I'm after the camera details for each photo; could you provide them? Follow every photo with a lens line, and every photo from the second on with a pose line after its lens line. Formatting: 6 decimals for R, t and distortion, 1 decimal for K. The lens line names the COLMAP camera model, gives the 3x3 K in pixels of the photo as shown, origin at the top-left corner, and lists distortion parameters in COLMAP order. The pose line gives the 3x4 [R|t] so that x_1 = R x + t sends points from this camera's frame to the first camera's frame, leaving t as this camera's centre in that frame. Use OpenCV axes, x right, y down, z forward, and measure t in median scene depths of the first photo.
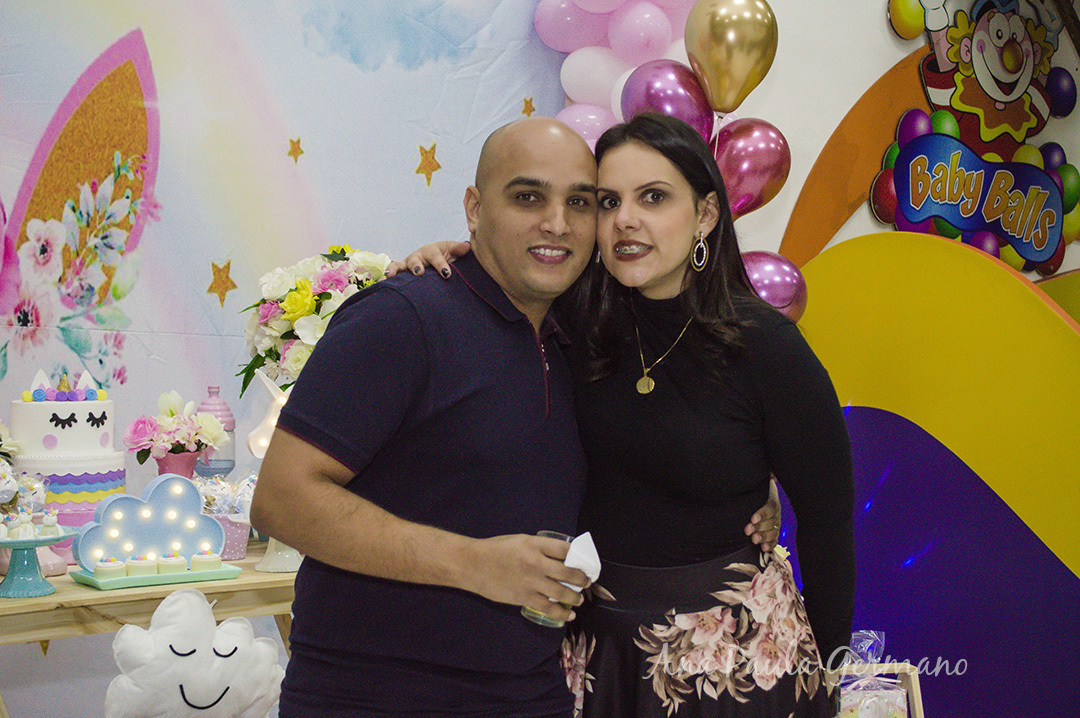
lens RADIAL K [[1721.5, 0, 514.5], [0, 1721.5, 357.6], [0, 0, 1]] dist [0.019993, 0.000000]
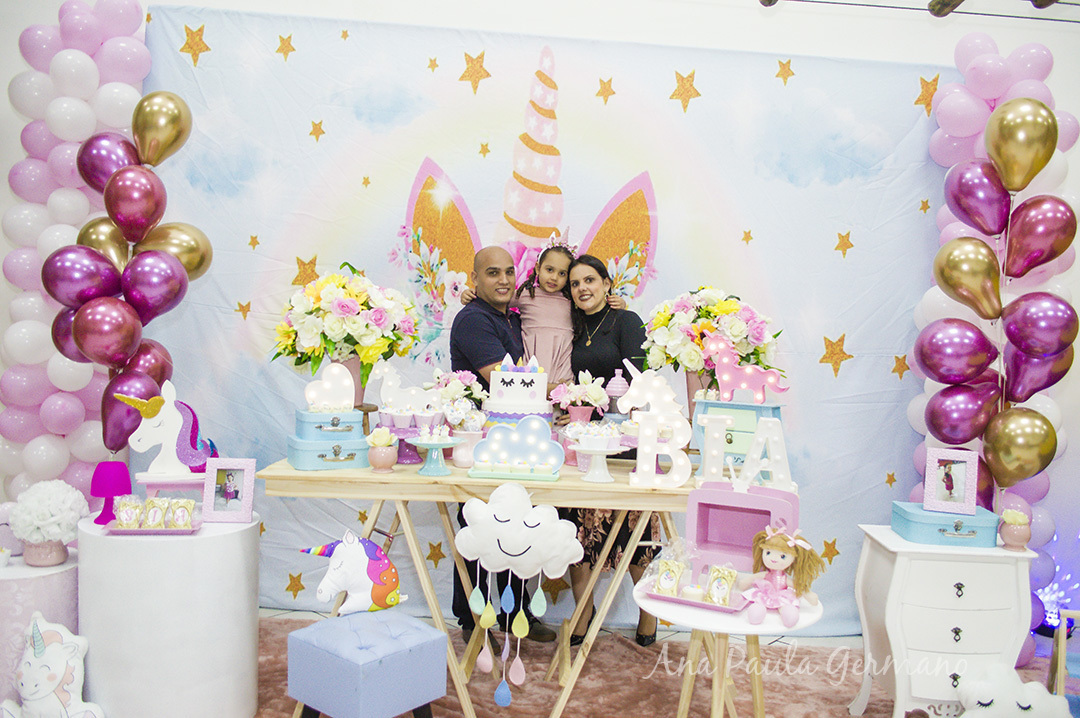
lens RADIAL K [[840.3, 0, 537.5], [0, 840.3, 356.6], [0, 0, 1]] dist [-0.071323, -0.004543]
pose [[0.785502, 0.030318, -0.618117, 0.229305], [-0.048113, 0.998768, -0.012154, 0.014827], [0.616987, 0.039287, 0.785992, 0.264841]]
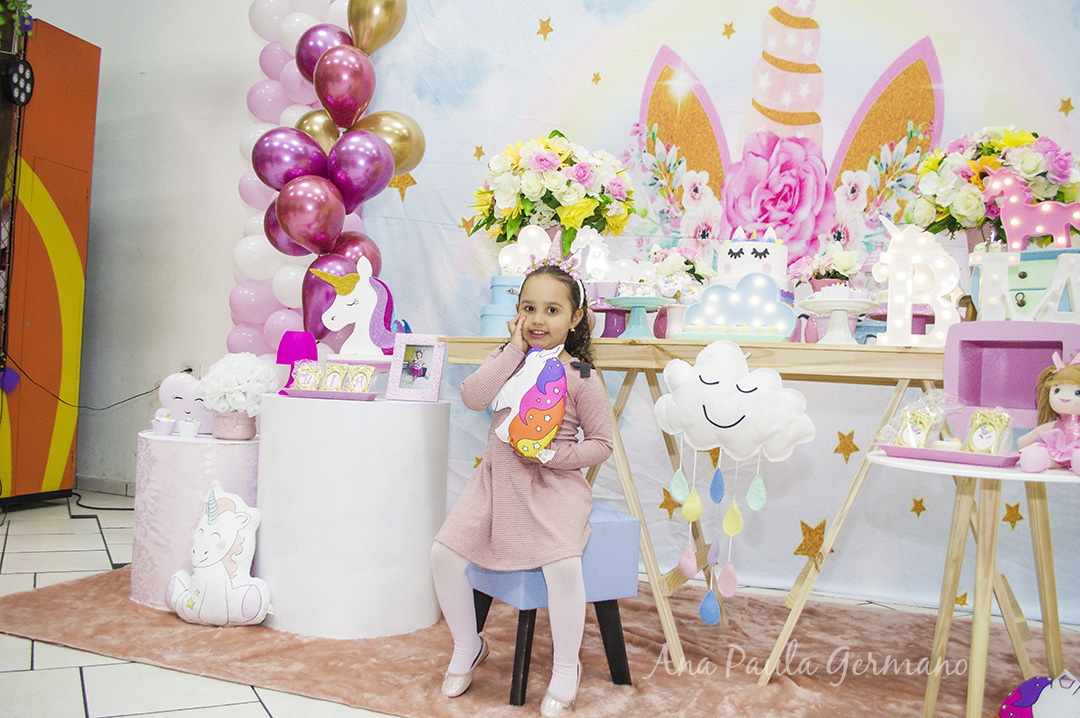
lens RADIAL K [[922.5, 0, 550.3], [0, 922.5, 355.9], [0, 0, 1]] dist [-0.076154, 0.017447]
pose [[0.544184, -0.009292, -0.838914, 0.240209], [-0.068287, 0.996130, -0.055329, 0.138151], [0.836182, 0.087396, 0.541444, 0.350939]]
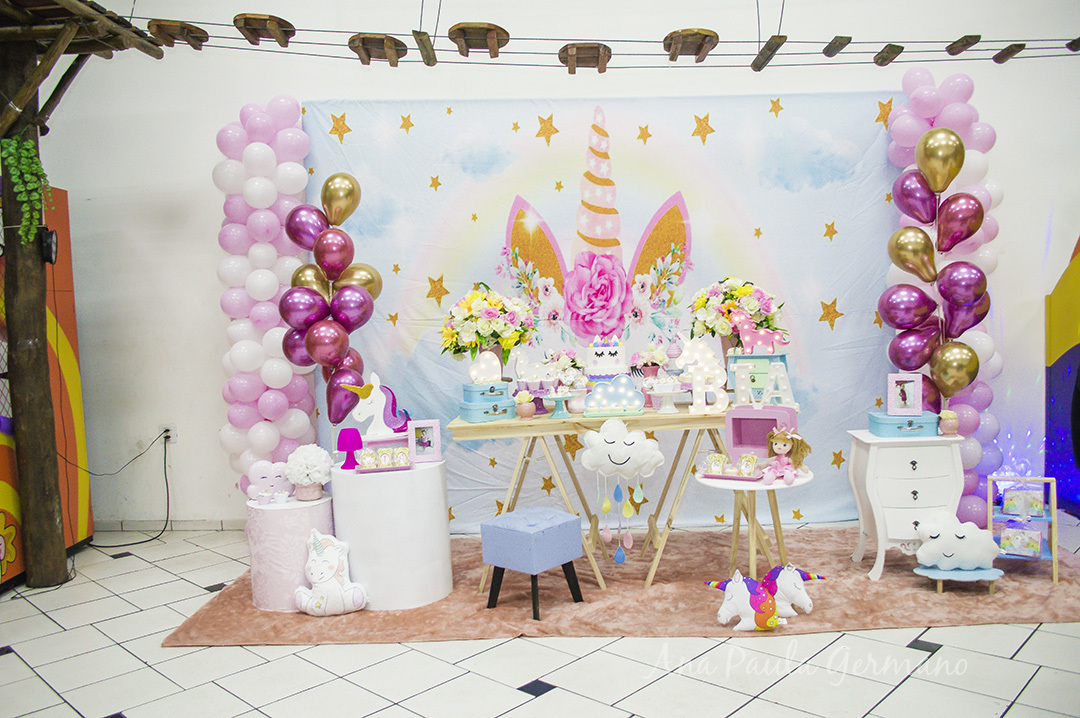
lens RADIAL K [[840.3, 0, 540.5], [0, 840.3, 354.1], [0, 0, 1]] dist [-0.071323, -0.004543]
pose [[0.762428, -0.019591, -0.646777, 0.381361], [0.038089, 0.999167, 0.014635, 0.011055], [0.645952, -0.035793, 0.762539, -0.018195]]
